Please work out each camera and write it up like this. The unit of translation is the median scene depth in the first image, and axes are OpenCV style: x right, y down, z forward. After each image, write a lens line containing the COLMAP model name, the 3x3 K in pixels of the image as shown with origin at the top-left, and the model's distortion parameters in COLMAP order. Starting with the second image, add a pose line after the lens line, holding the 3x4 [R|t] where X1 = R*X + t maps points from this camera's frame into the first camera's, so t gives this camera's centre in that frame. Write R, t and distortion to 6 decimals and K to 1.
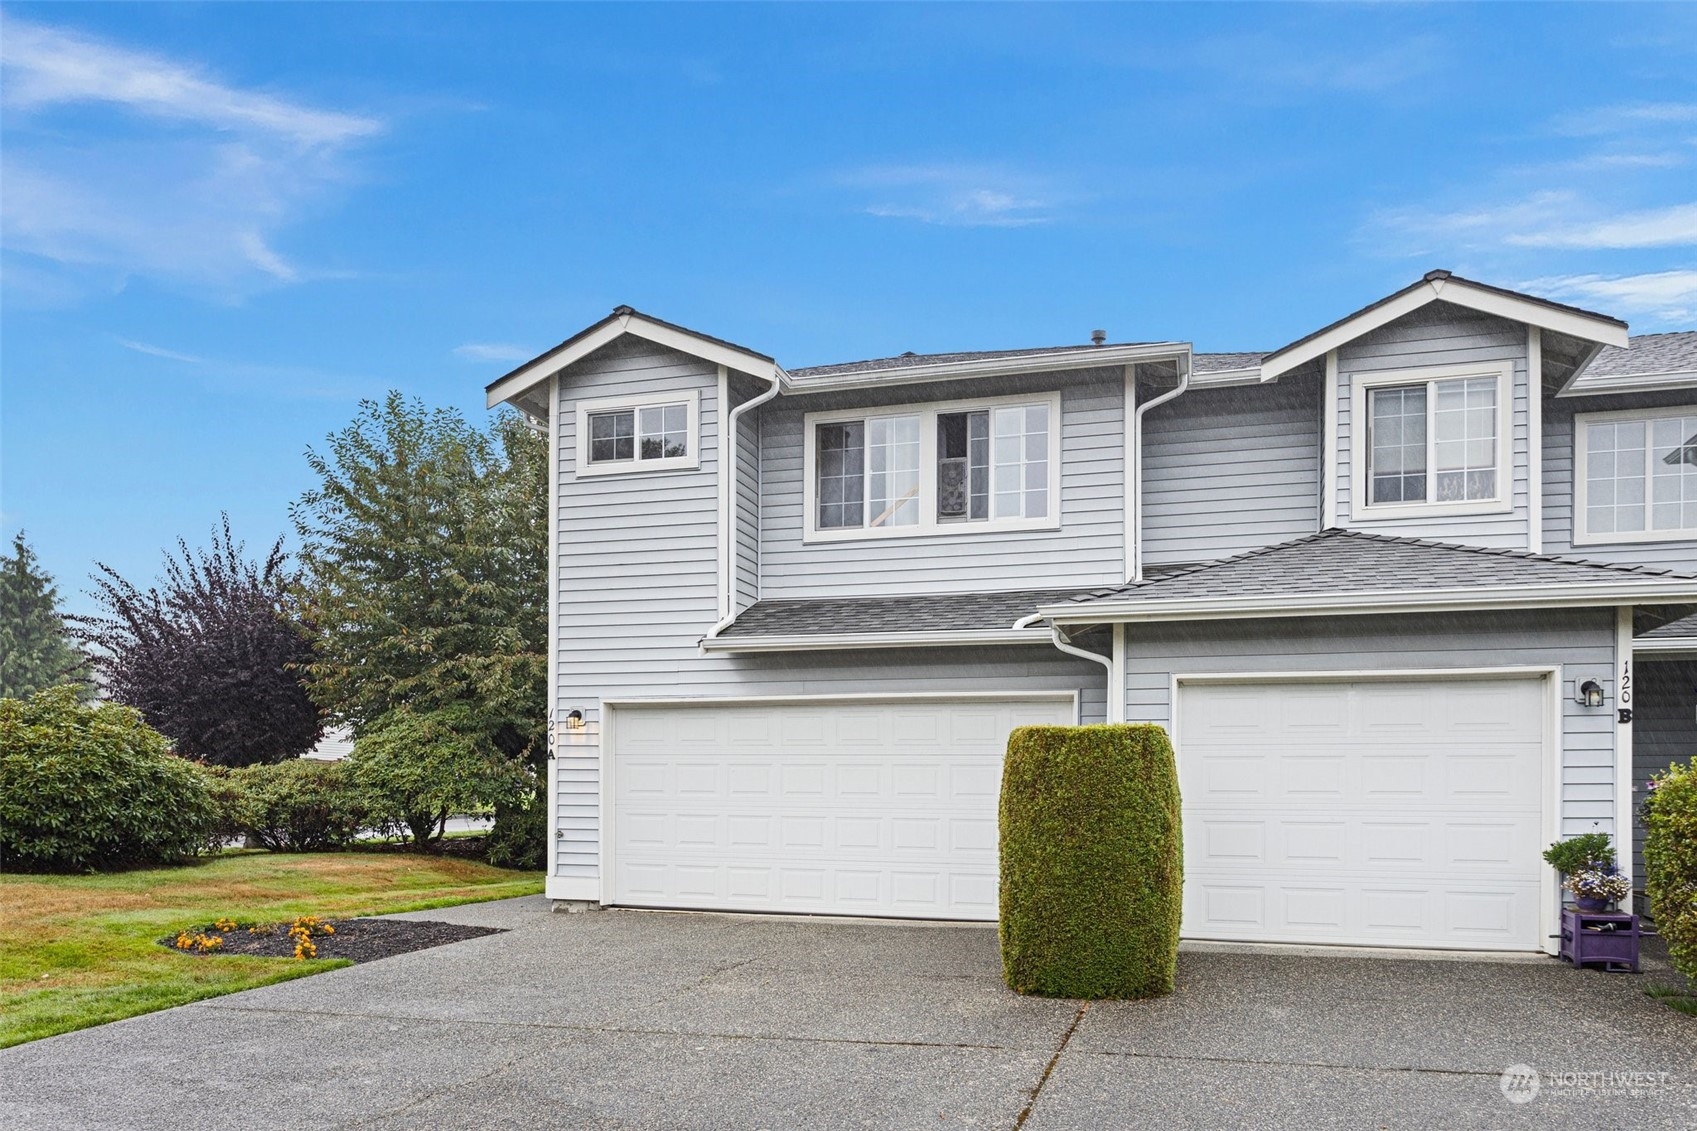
lens RADIAL K [[1164.0, 0, 848.6], [0, 1164.0, 835.7], [0, 0, 1]] dist [-0.002234, 0.001923]
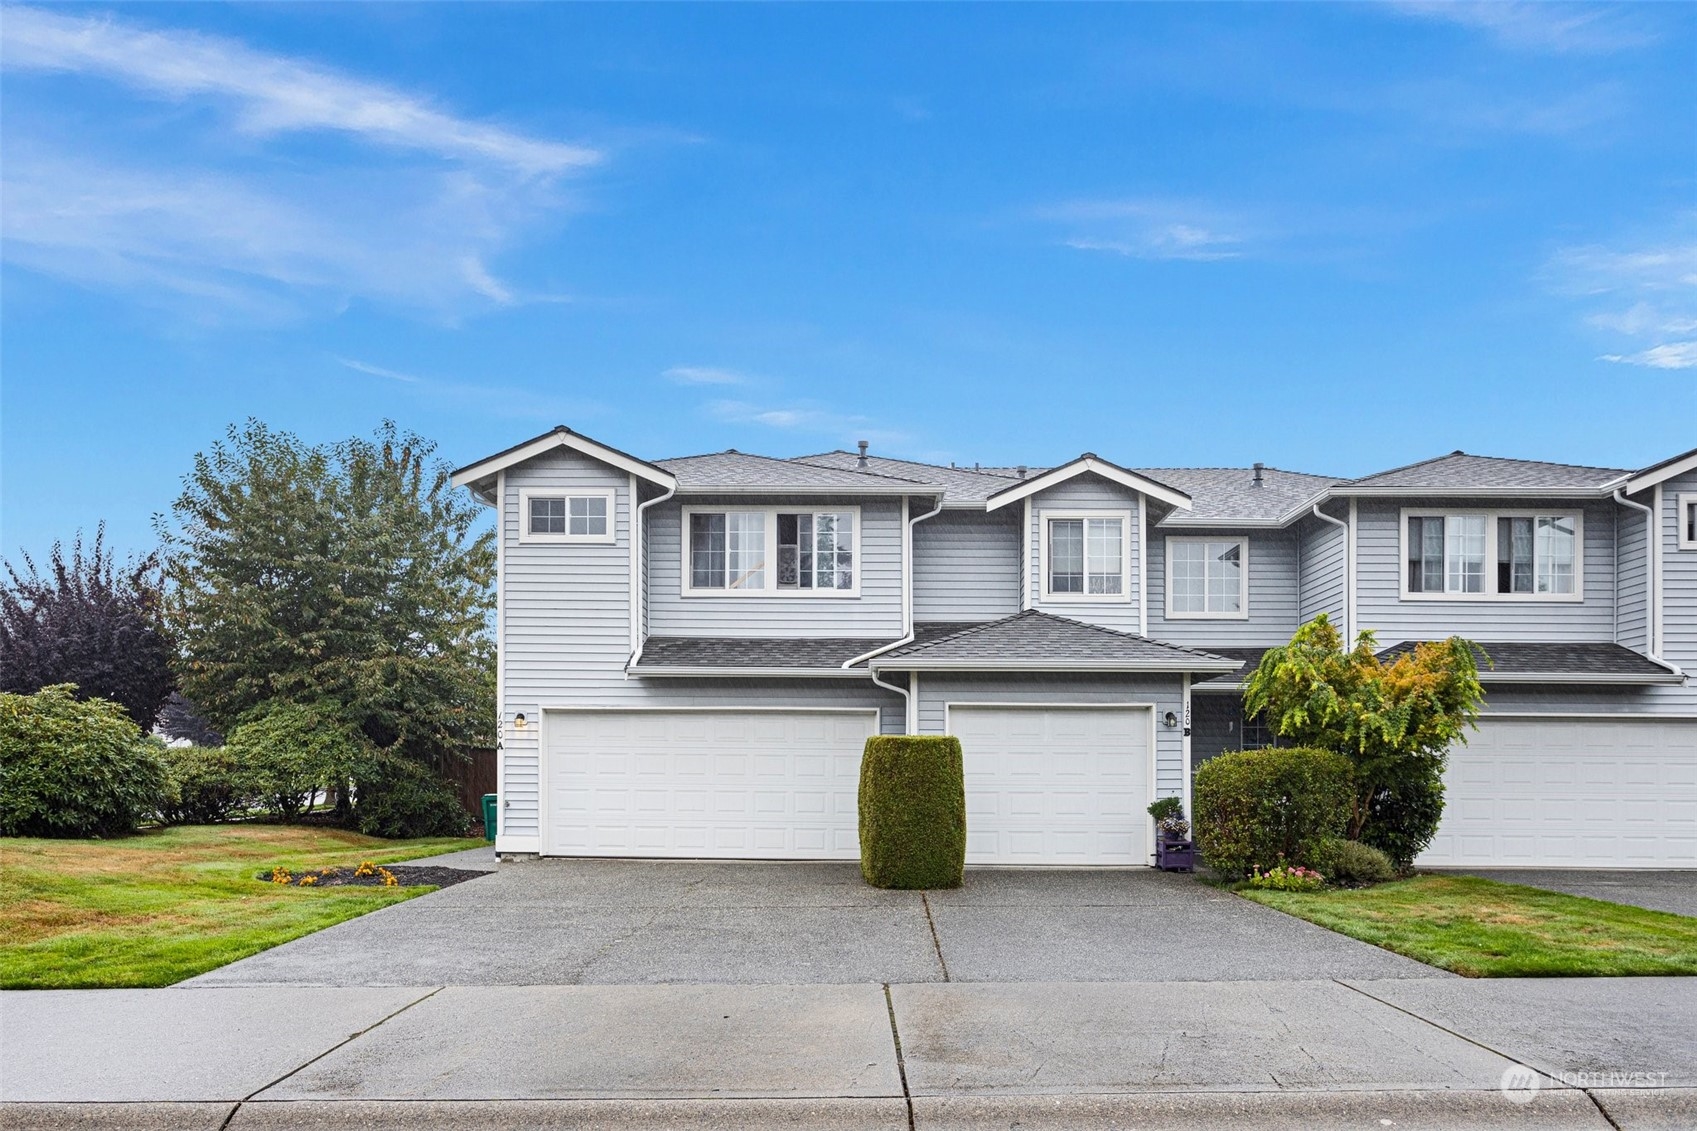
lens RADIAL K [[1164.0, 0, 848.6], [0, 1164.0, 835.7], [0, 0, 1]] dist [-0.002234, 0.001923]
pose [[0.960902, -0.013676, 0.276550, -0.254606], [0.009124, 0.999801, 0.017741, 0.015794], [-0.276737, -0.014524, 0.960836, -0.444381]]
